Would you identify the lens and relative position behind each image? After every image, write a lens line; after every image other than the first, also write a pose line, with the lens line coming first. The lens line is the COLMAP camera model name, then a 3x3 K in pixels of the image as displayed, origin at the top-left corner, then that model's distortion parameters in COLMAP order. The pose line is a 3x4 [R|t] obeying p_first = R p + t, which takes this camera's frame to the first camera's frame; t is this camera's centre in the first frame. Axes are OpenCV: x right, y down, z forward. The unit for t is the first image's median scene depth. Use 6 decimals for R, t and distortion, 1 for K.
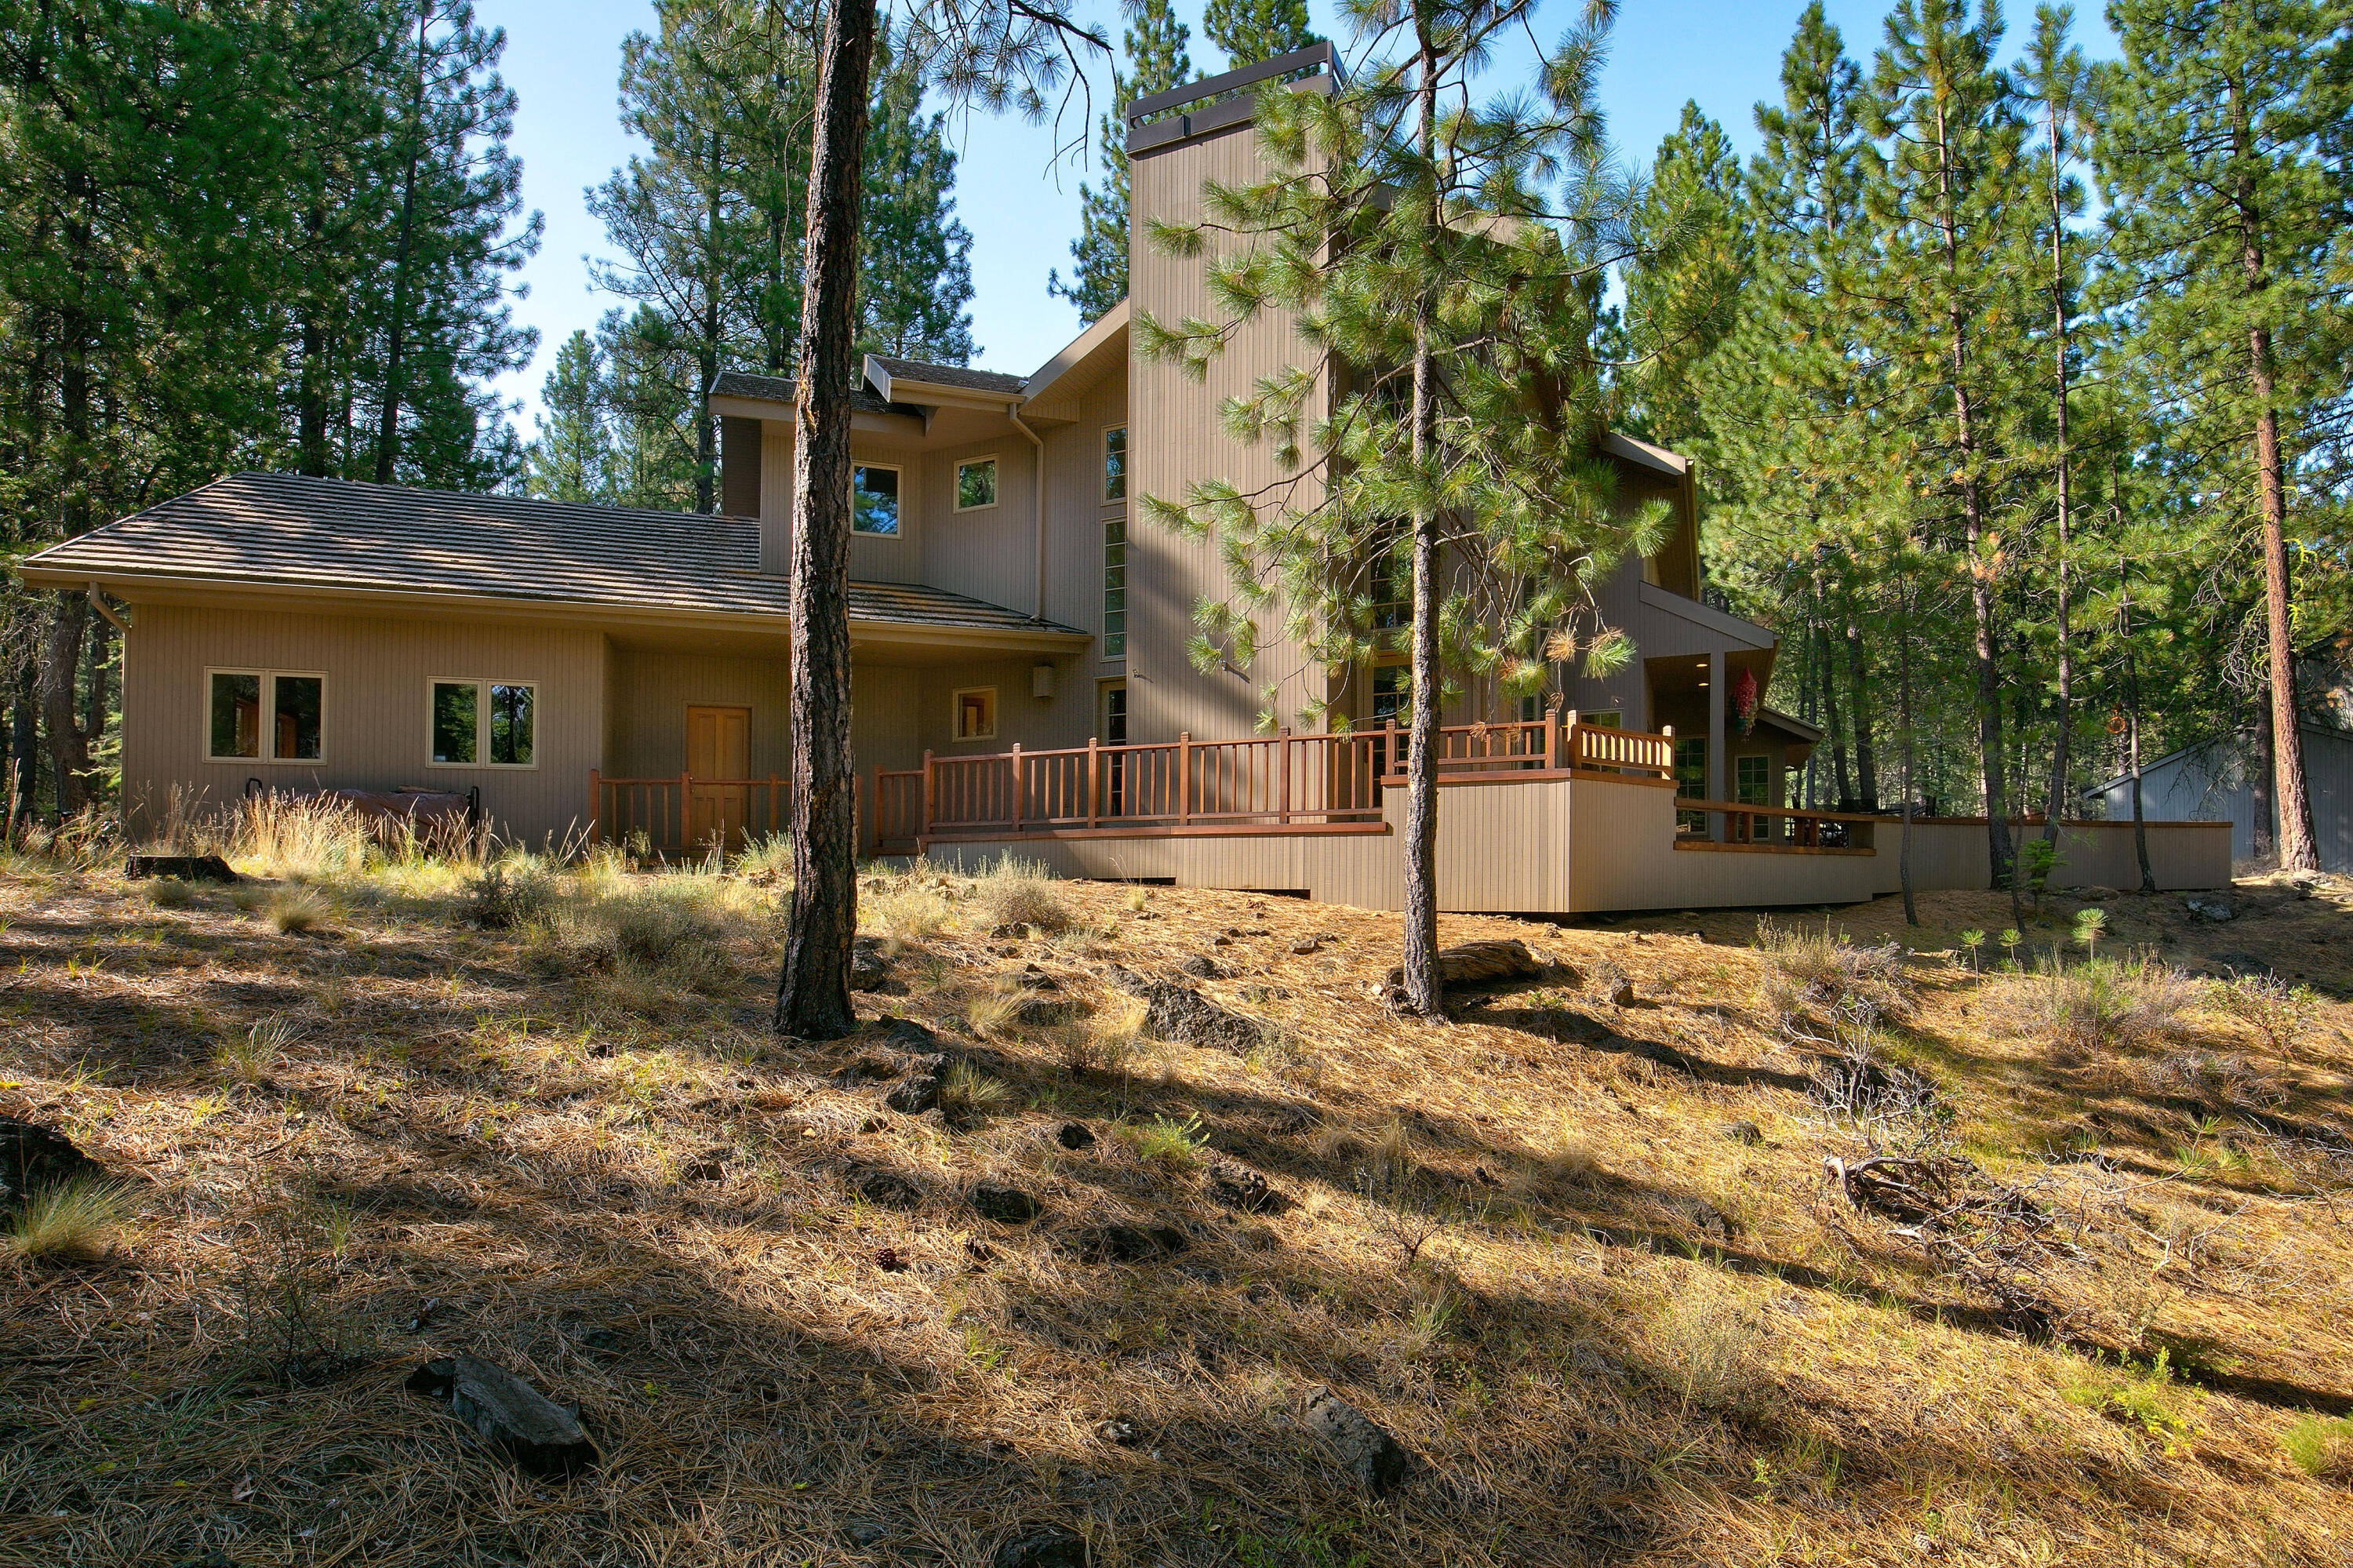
lens RADIAL K [[1093.9, 0, 1176.5], [0, 1093.9, 784.0], [0, 0, 1]] dist [-0.027109, -0.000263]
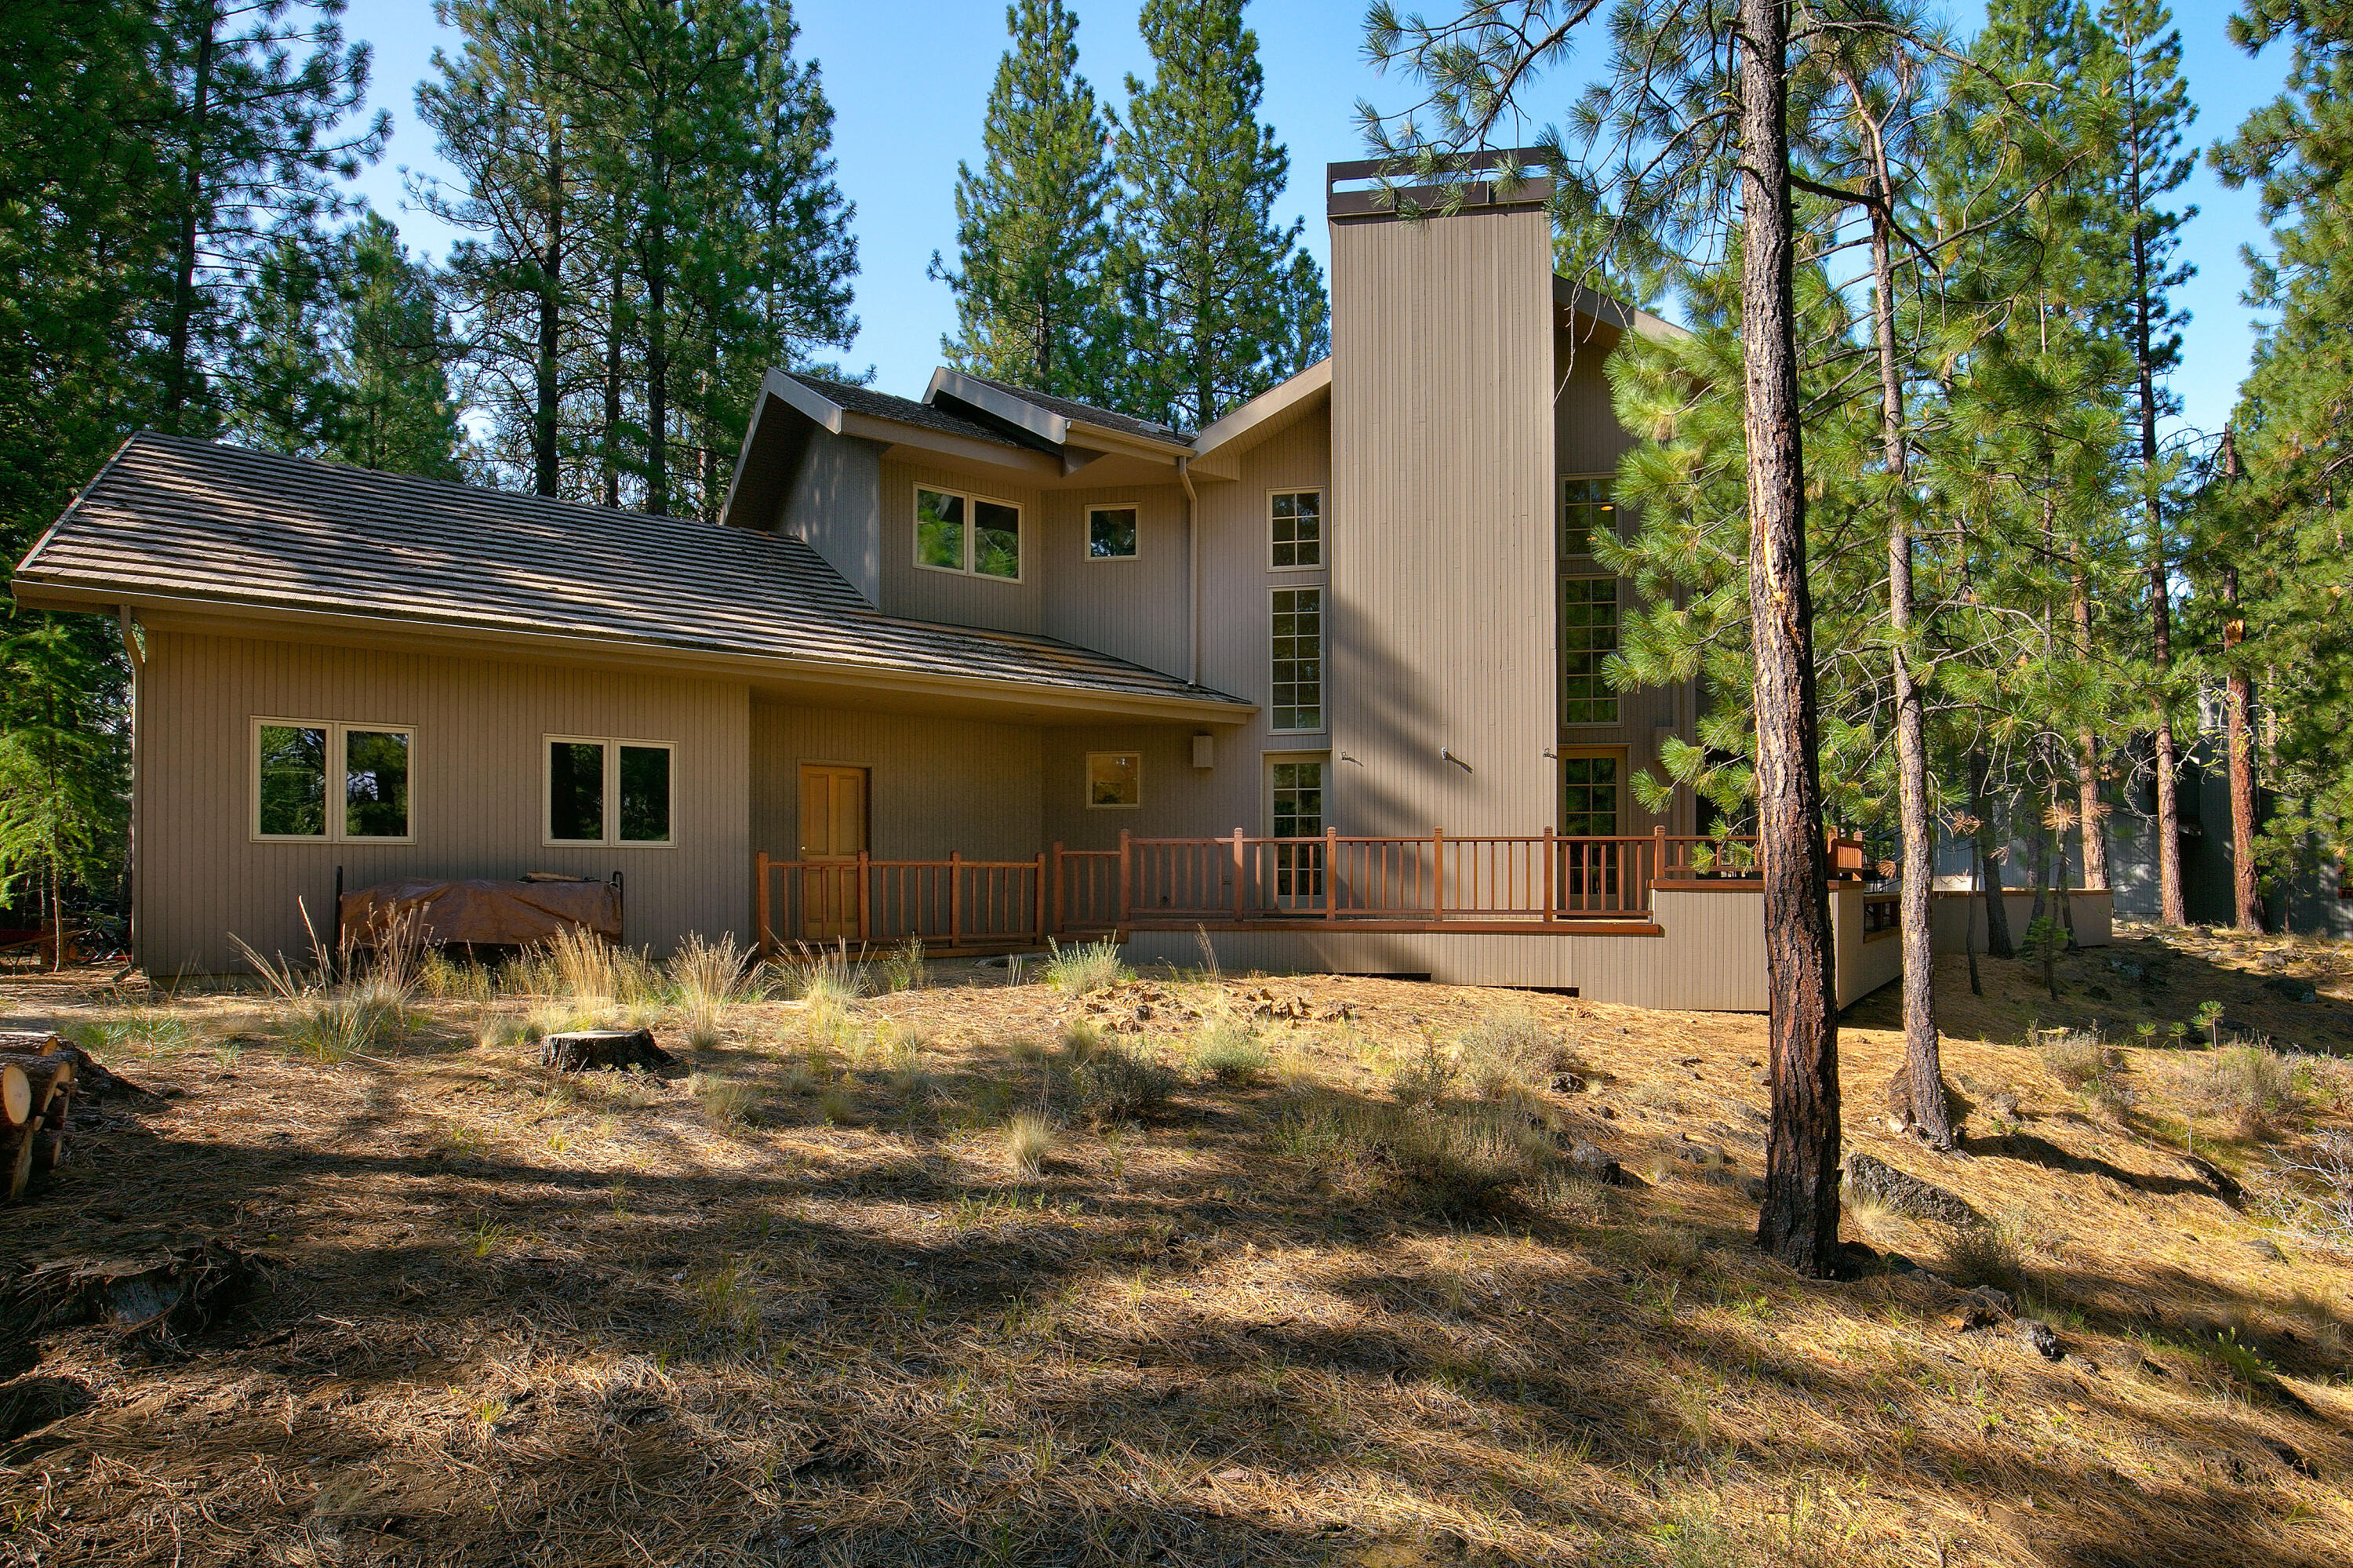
lens RADIAL K [[1109.0, 0, 1158.6], [0, 1109.0, 792.4], [0, 0, 1]] dist [-0.028760, -0.000091]
pose [[0.966822, 0.020887, 0.254596, -0.362945], [-0.025507, 0.999564, 0.014859, -0.063707], [-0.254175, -0.020860, 0.966933, 0.062716]]
